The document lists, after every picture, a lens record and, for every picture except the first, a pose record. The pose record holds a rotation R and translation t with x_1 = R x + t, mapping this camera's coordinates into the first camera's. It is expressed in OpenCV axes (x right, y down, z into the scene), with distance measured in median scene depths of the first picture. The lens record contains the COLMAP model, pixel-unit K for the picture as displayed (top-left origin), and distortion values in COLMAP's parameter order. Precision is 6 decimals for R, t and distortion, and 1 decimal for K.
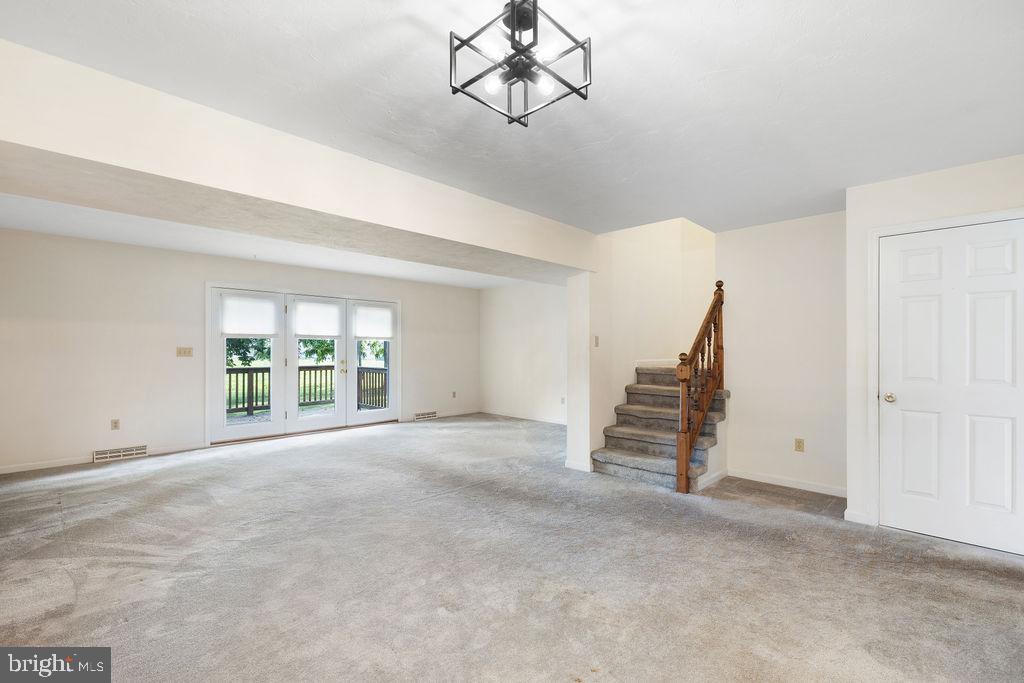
lens RADIAL K [[448.8, 0, 519.0], [0, 448.8, 352.4], [0, 0, 1]] dist [0.000060, -0.000063]
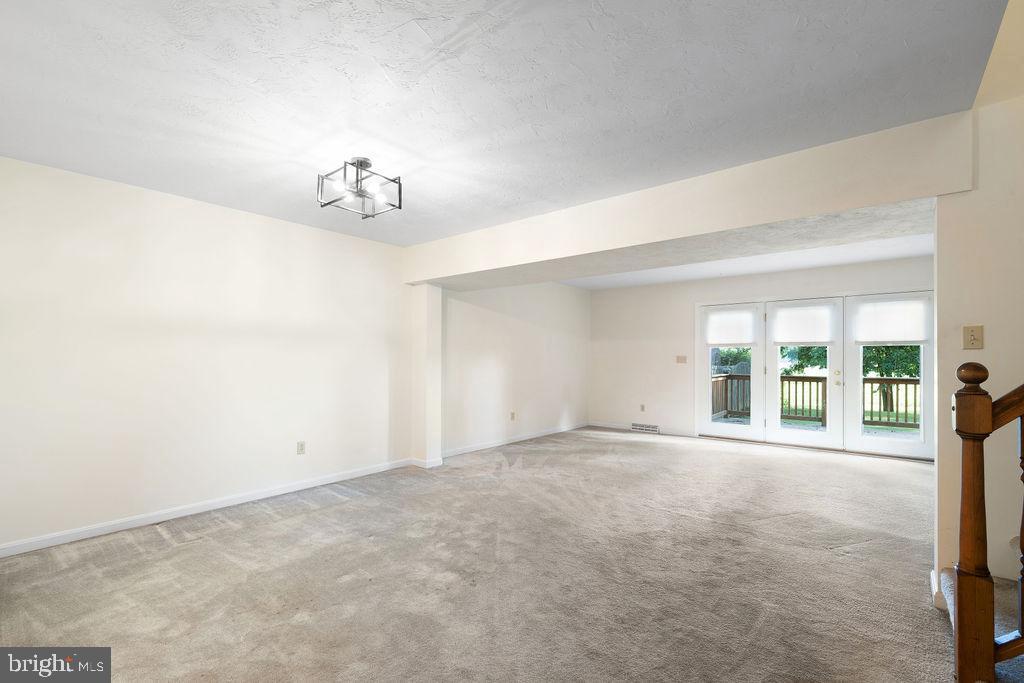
lens RADIAL K [[448.8, 0, 519.0], [0, 448.8, 352.4], [0, 0, 1]] dist [0.000060, -0.000063]
pose [[0.078440, -0.016280, -0.996786, 0.462021], [-0.011166, 0.999790, -0.017208, 0.006223], [0.996856, 0.012480, 0.078241, 0.395881]]
